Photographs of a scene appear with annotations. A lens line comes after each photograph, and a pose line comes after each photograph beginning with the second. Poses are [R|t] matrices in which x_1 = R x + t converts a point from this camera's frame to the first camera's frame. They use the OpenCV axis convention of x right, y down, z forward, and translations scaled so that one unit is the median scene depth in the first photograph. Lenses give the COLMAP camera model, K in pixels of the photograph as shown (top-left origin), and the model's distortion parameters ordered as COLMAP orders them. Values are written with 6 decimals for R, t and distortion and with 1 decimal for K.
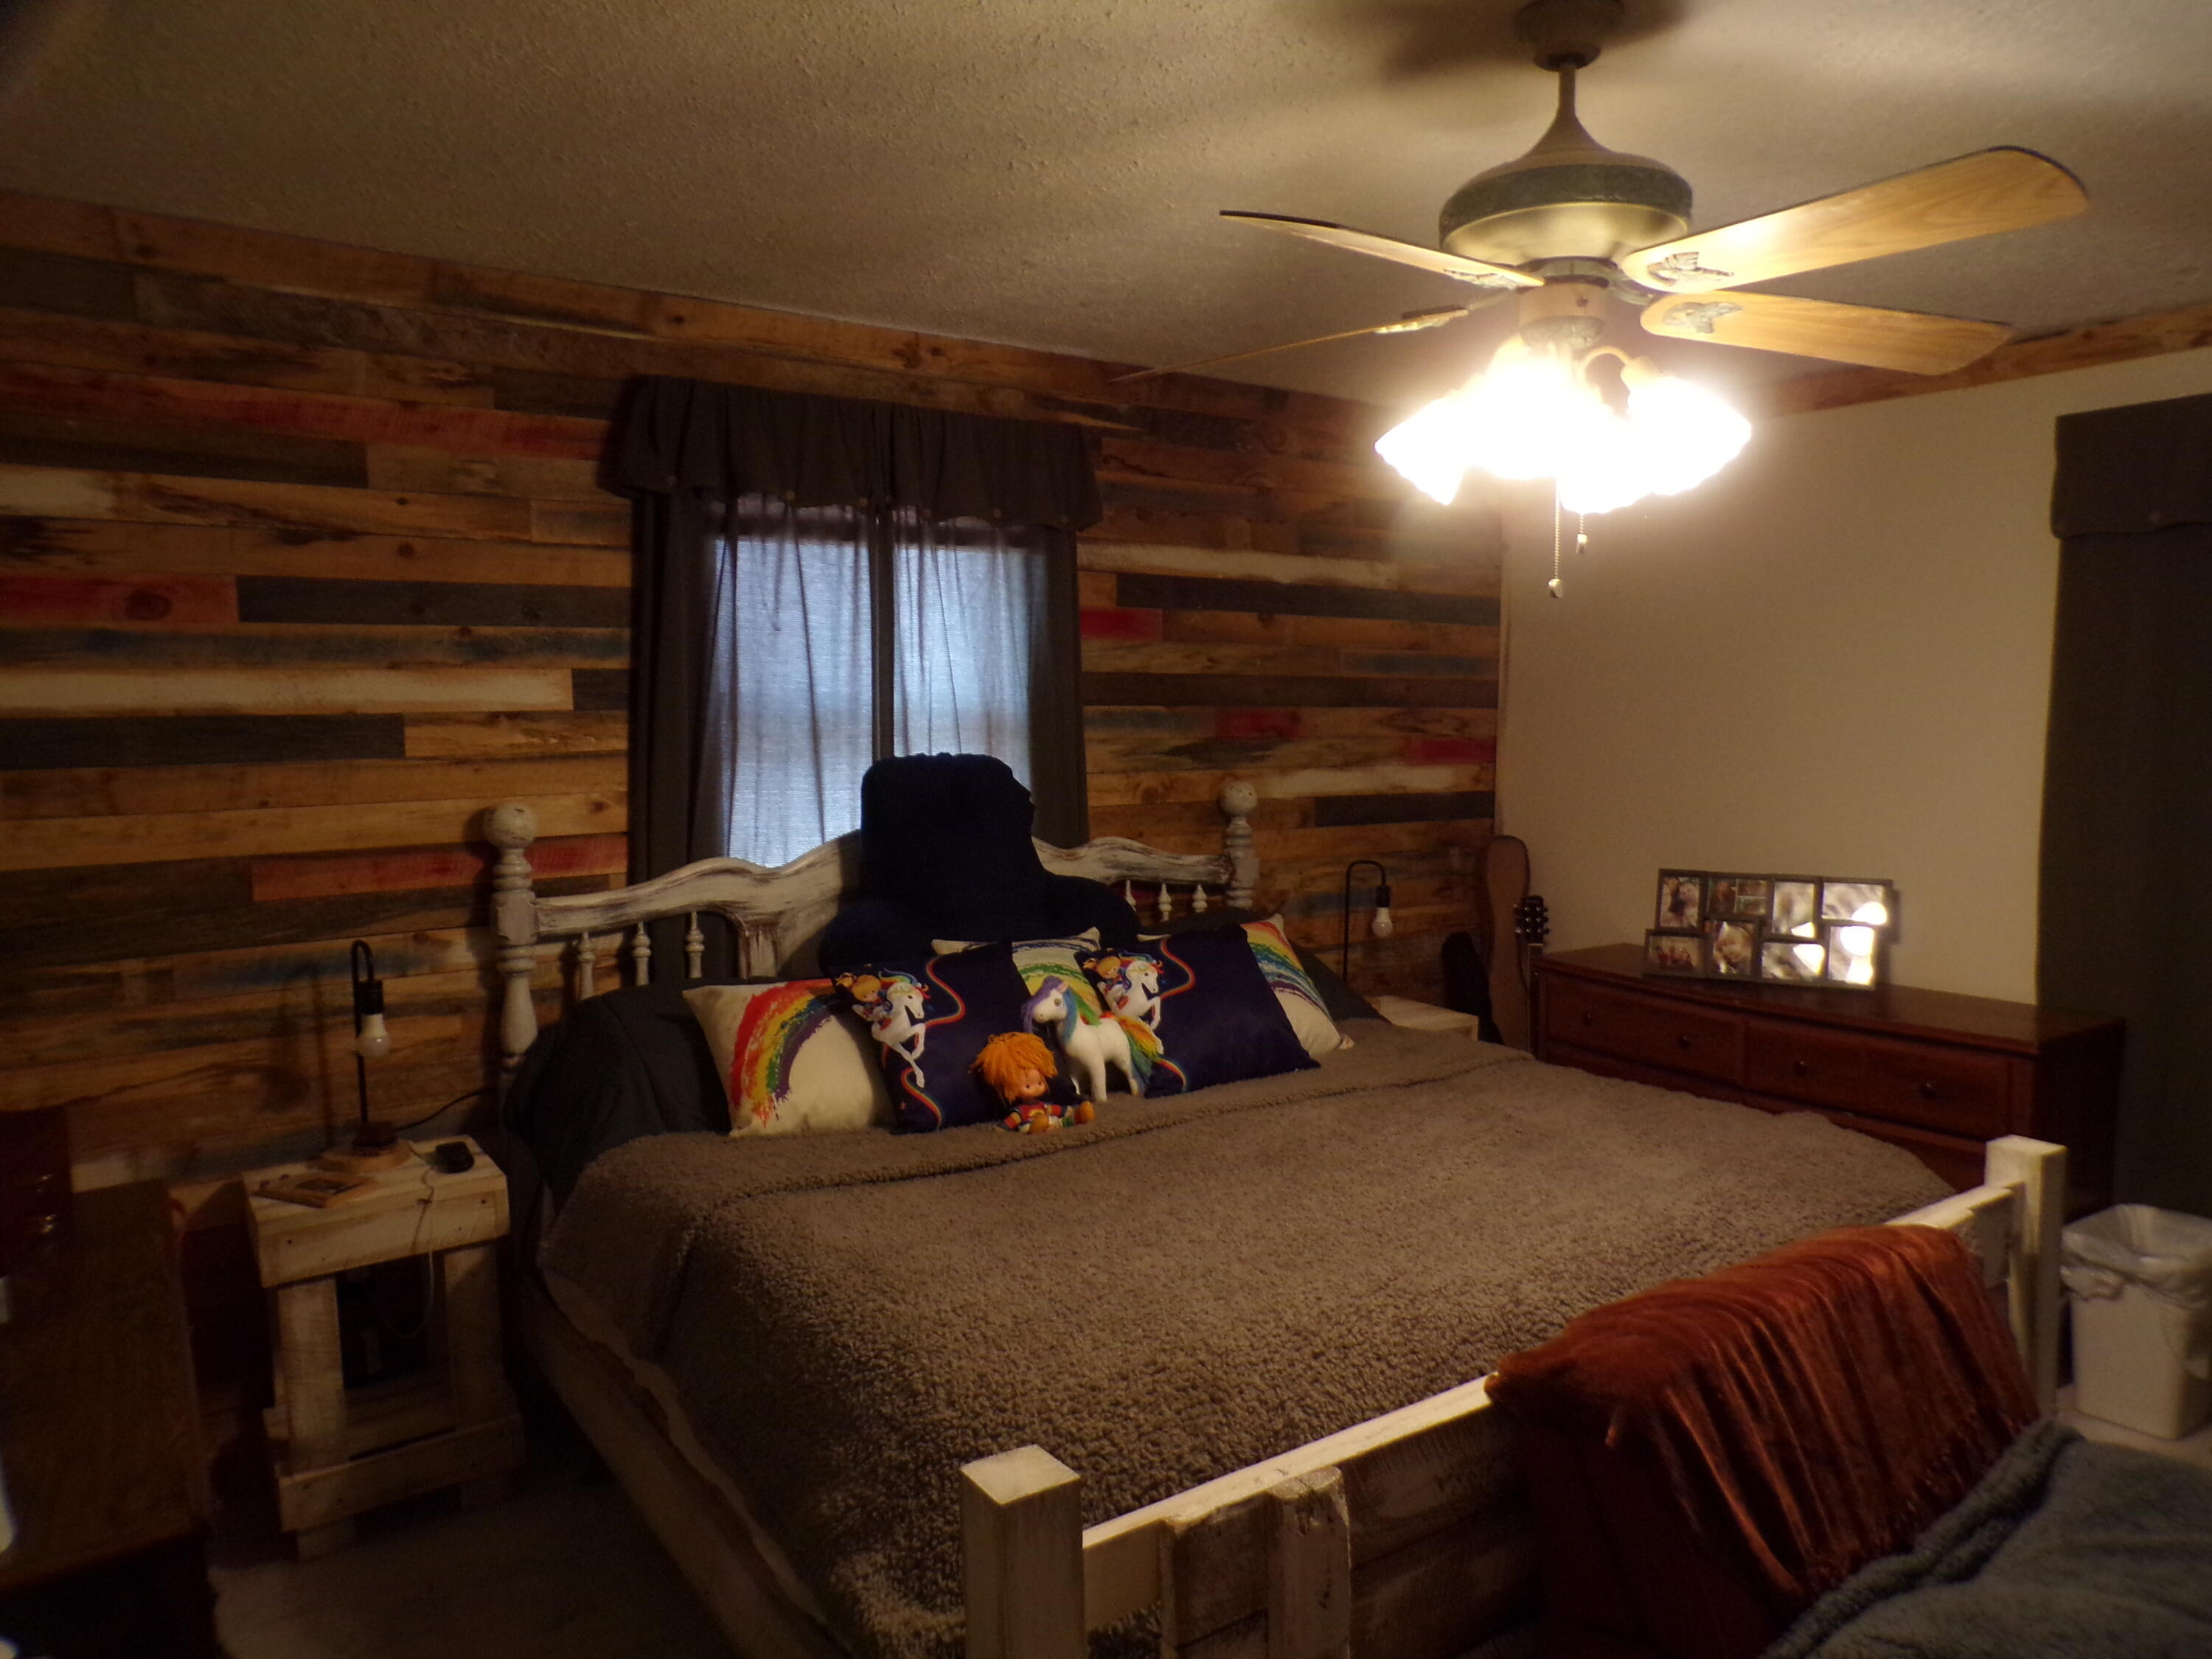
lens RADIAL K [[1521.6, 0, 1134.5], [0, 1521.6, 833.9], [0, 0, 1]] dist [0.027397, 0.000638]
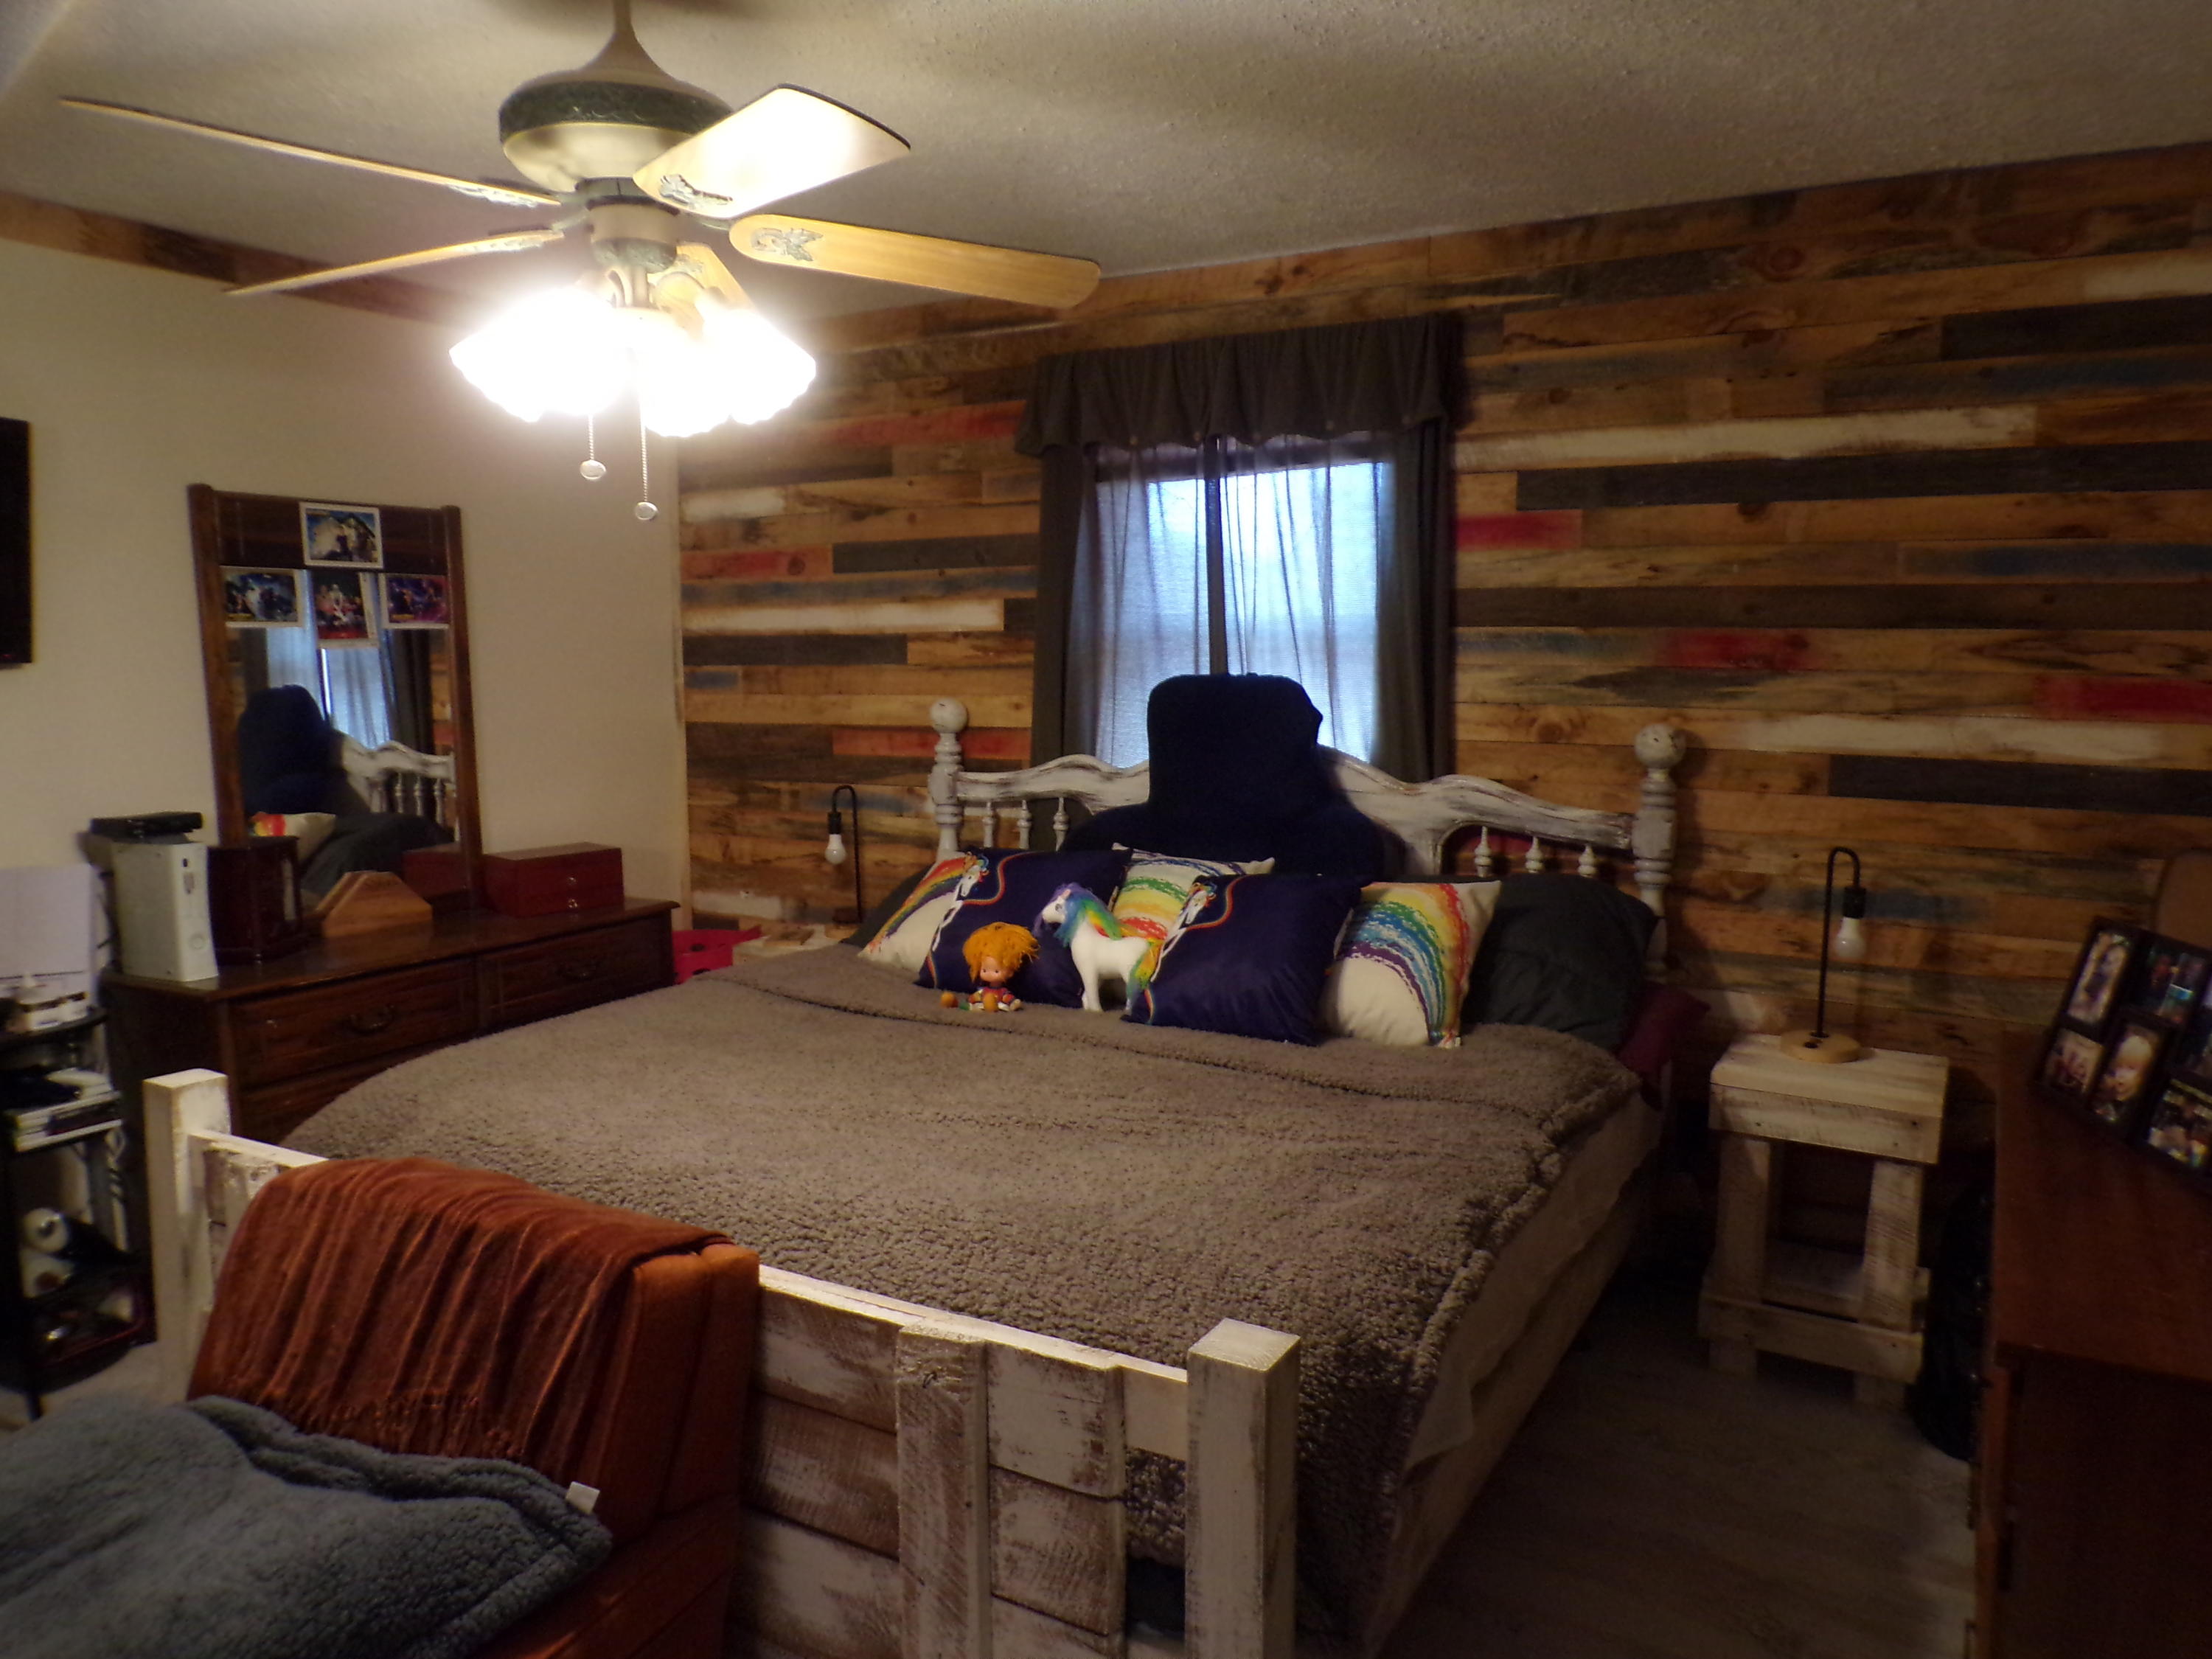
lens RADIAL K [[1499.2, 0, 1136.9], [0, 1499.2, 835.6], [0, 0, 1]] dist [-0.000408, -0.000314]
pose [[0.442641, 0.124406, -0.888027, 0.788017], [-0.073308, 0.992035, 0.102436, -0.044754], [0.893697, 0.019758, 0.448235, 0.505757]]
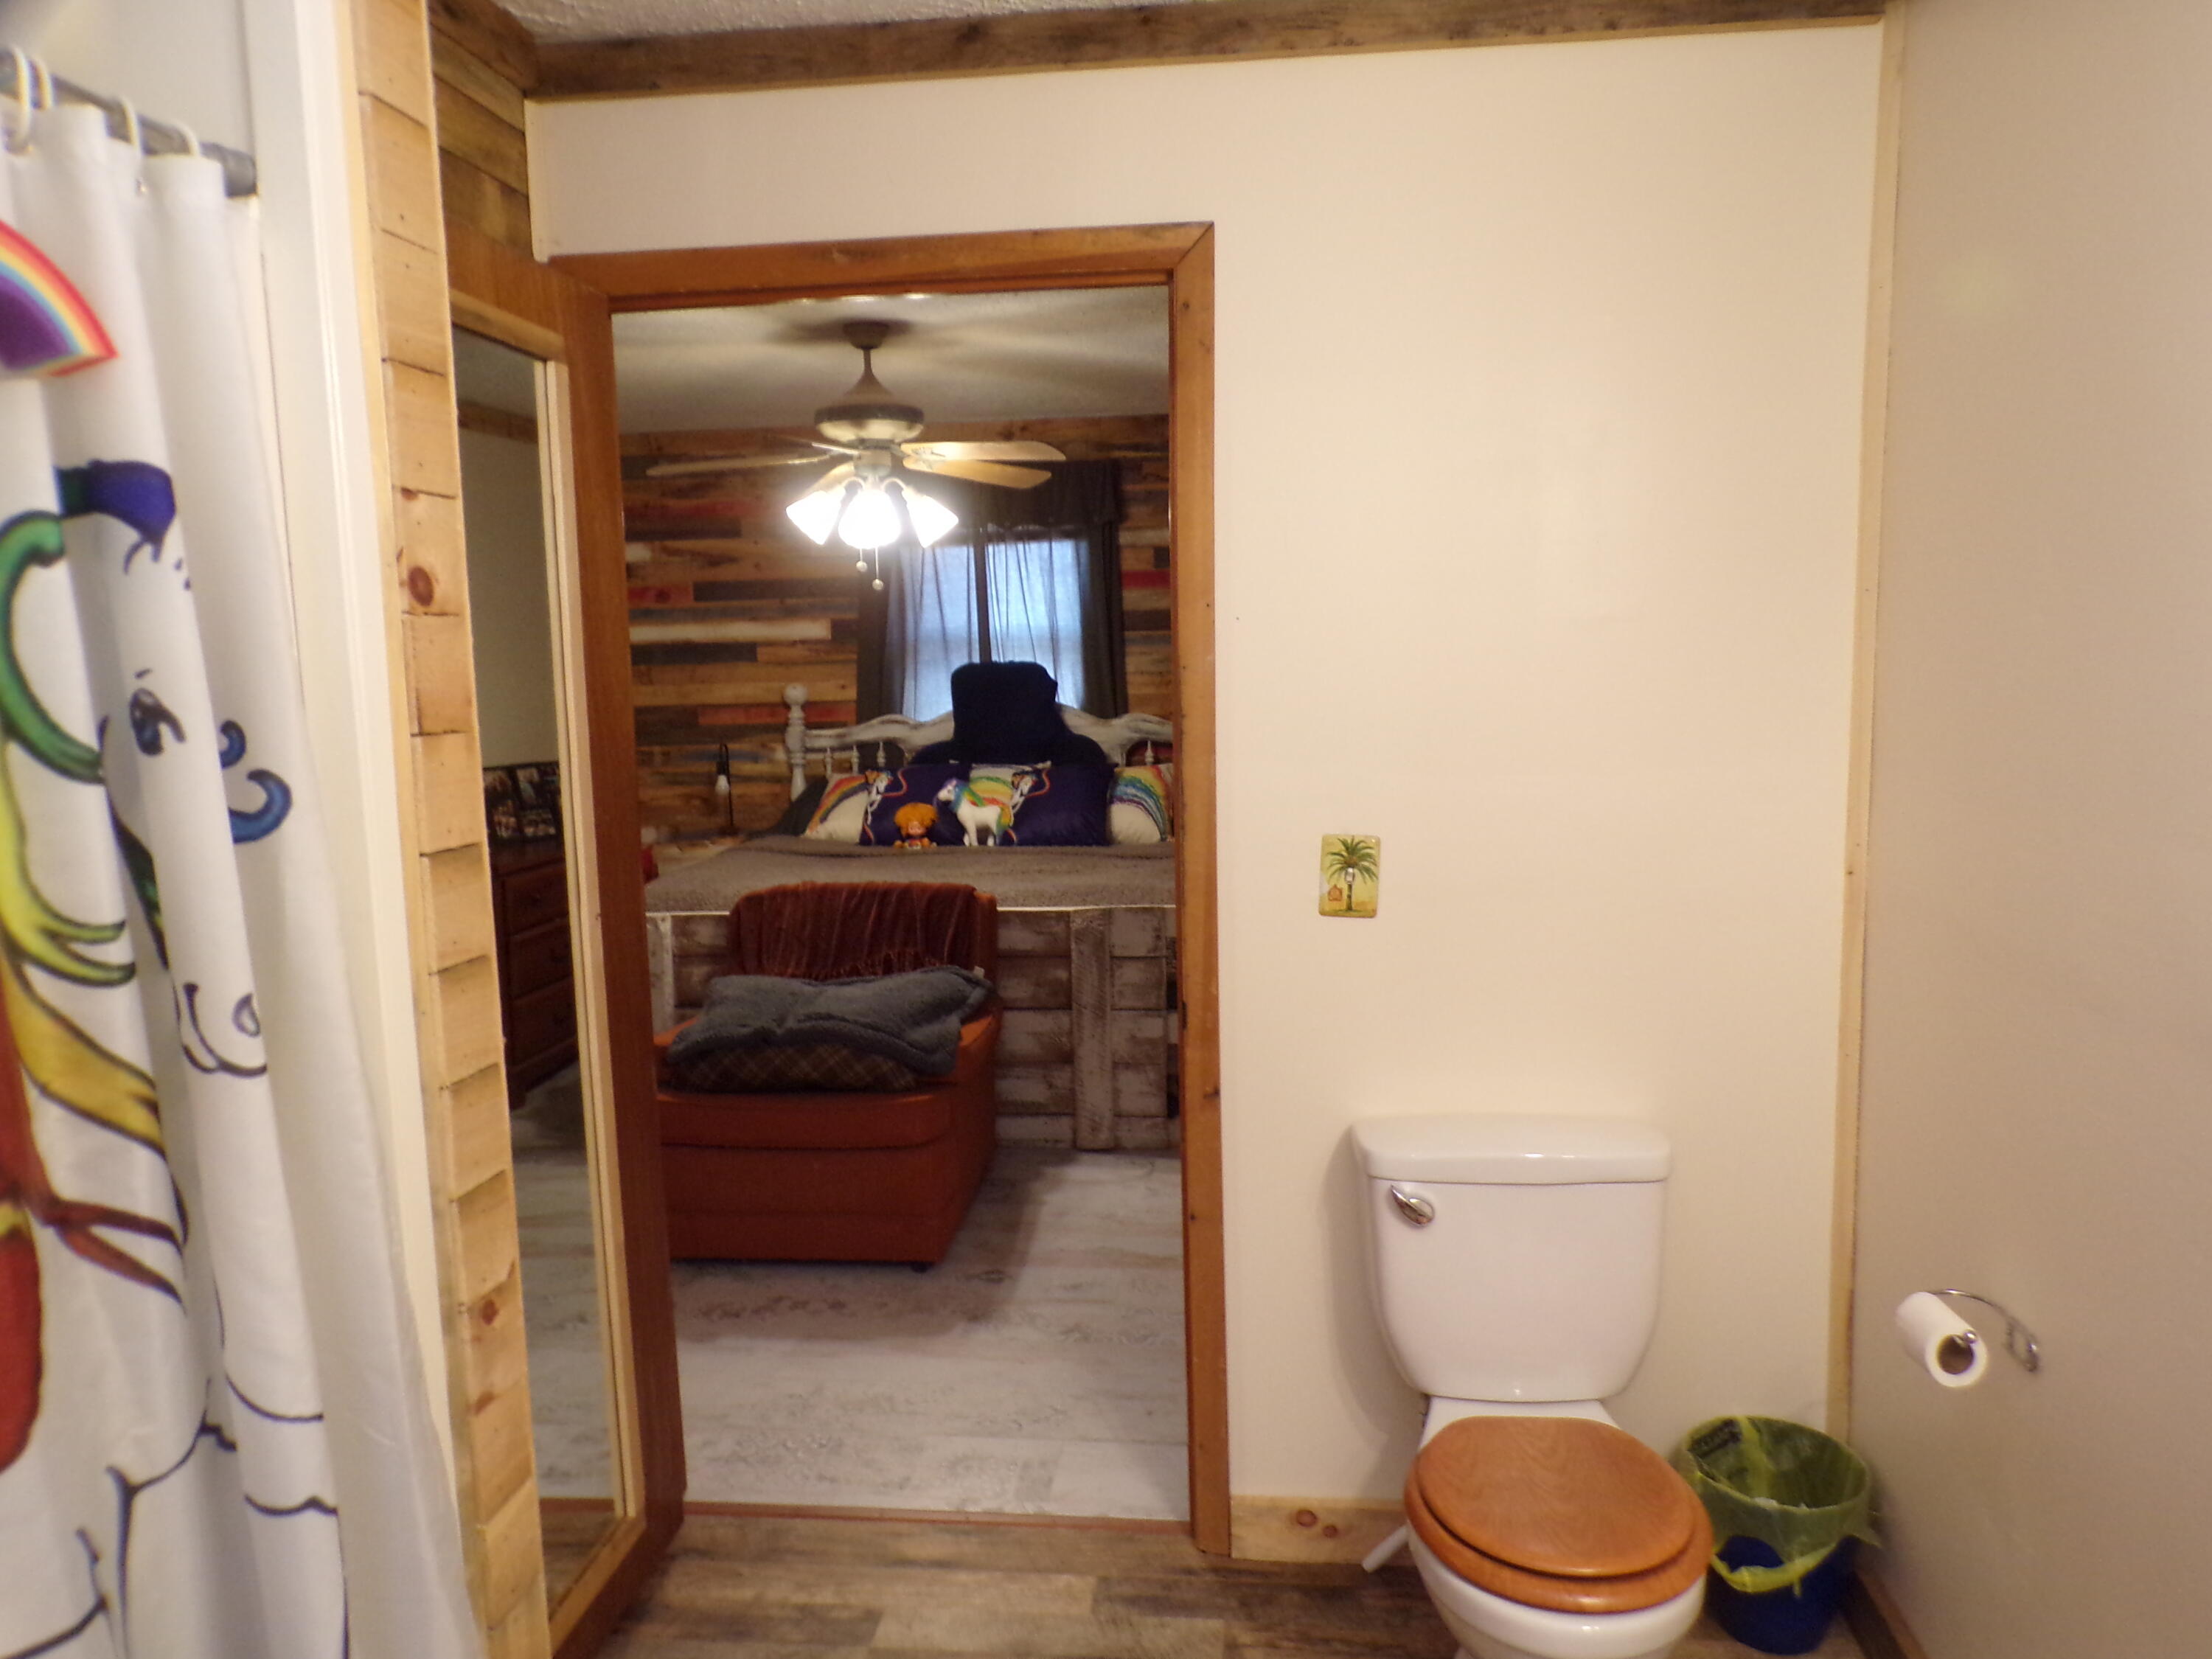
lens RADIAL K [[1521.6, 0, 1134.5], [0, 1521.6, 833.9], [0, 0, 1]] dist [0.027397, 0.000638]
pose [[0.763085, 0.076594, -0.641743, 1.192729], [-0.036982, 0.996500, 0.074961, 0.010016], [0.645239, -0.033468, 0.763247, -0.278252]]
